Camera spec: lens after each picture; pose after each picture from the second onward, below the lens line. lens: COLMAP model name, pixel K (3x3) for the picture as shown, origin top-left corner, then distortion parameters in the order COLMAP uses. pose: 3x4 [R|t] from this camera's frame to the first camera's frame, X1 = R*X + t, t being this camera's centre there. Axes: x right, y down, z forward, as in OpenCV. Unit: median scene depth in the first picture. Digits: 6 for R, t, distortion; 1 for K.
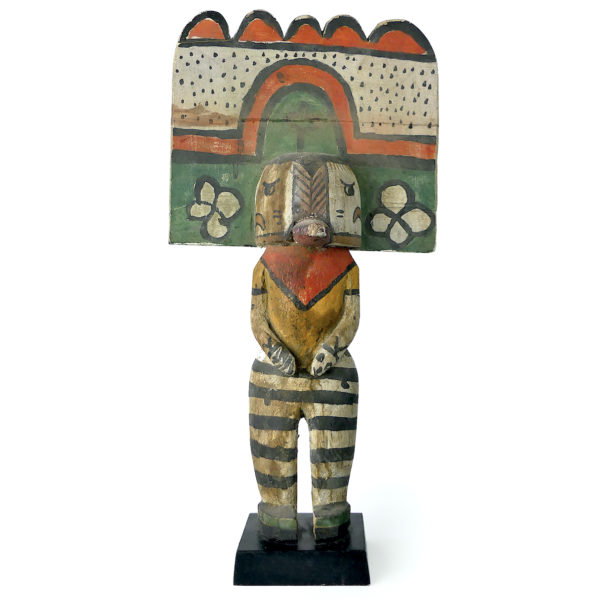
lens RADIAL K [[717.2, 0, 301.7], [0, 717.2, 301.5], [0, 0, 1]] dist [-0.013406, -0.001275]
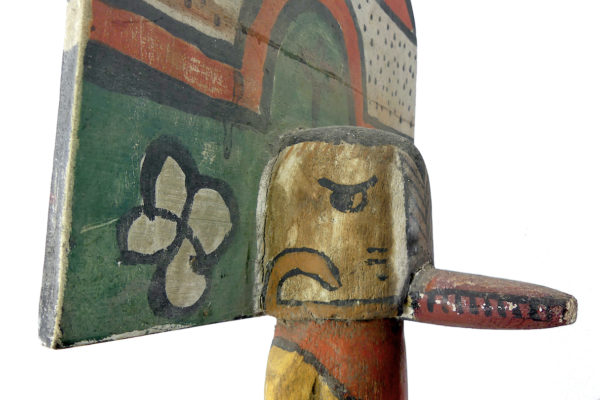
lens RADIAL K [[458.3, 0, 298.8], [0, 458.3, 200.9], [0, 0, 1]] dist [-0.022799, -0.000553]
pose [[0.621455, 0.065988, 0.780666, -0.272392], [0.010199, 0.995681, -0.092281, -0.122486], [-0.783383, 0.065310, 0.618098, 0.808039]]
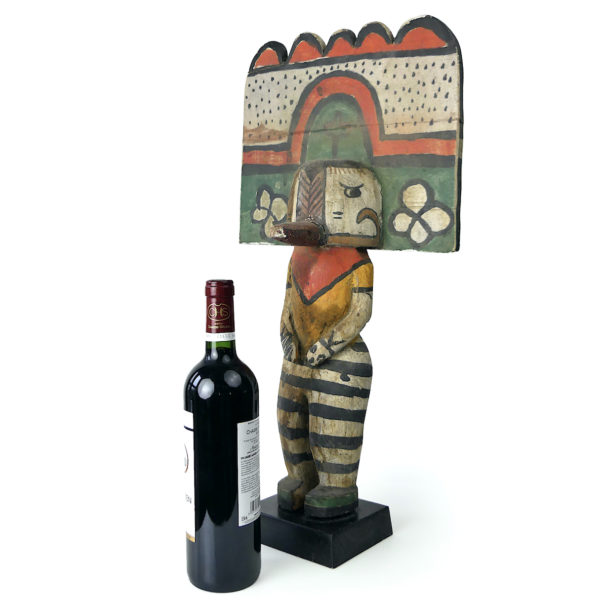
lens RADIAL K [[677.9, 0, 300.2], [0, 677.9, 298.2], [0, 0, 1]] dist [-0.007622, -0.006167]
pose [[0.798906, 0.049376, -0.599426, 0.580757], [-0.044226, 0.998749, 0.023325, -0.019882], [0.599828, 0.007875, 0.800090, 0.157401]]
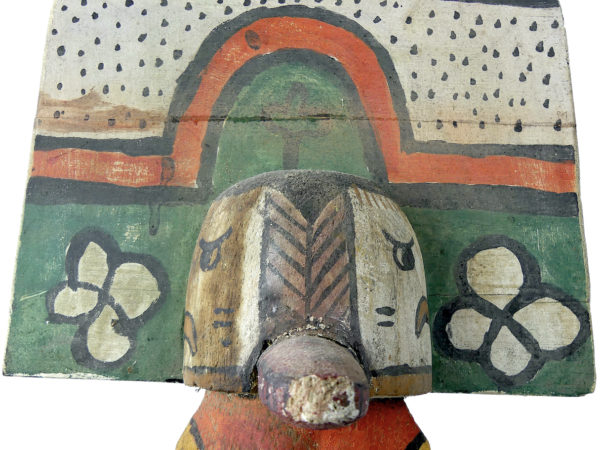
lens RADIAL K [[506.6, 0, 288.1], [0, 506.6, 229.4], [0, 0, 1]] dist [-0.026517, 0.007442]
pose [[0.998006, -0.006843, -0.062749, 0.017598], [-0.007321, 0.974848, -0.222749, -0.101277], [0.062695, 0.222764, 0.972854, 0.681410]]
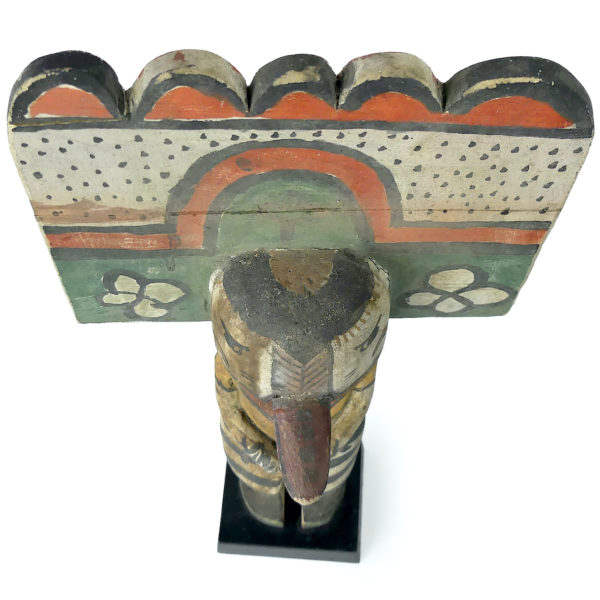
lens RADIAL K [[921.9, 0, 261.4], [0, 921.9, 299.6], [0, 0, 1]] dist [-0.036448, 0.073752]
pose [[0.998865, 0.020838, -0.042838, 0.009579], [0.026505, 0.504108, 0.863234, -0.786120], [0.039583, -0.863389, 0.502984, 0.620812]]
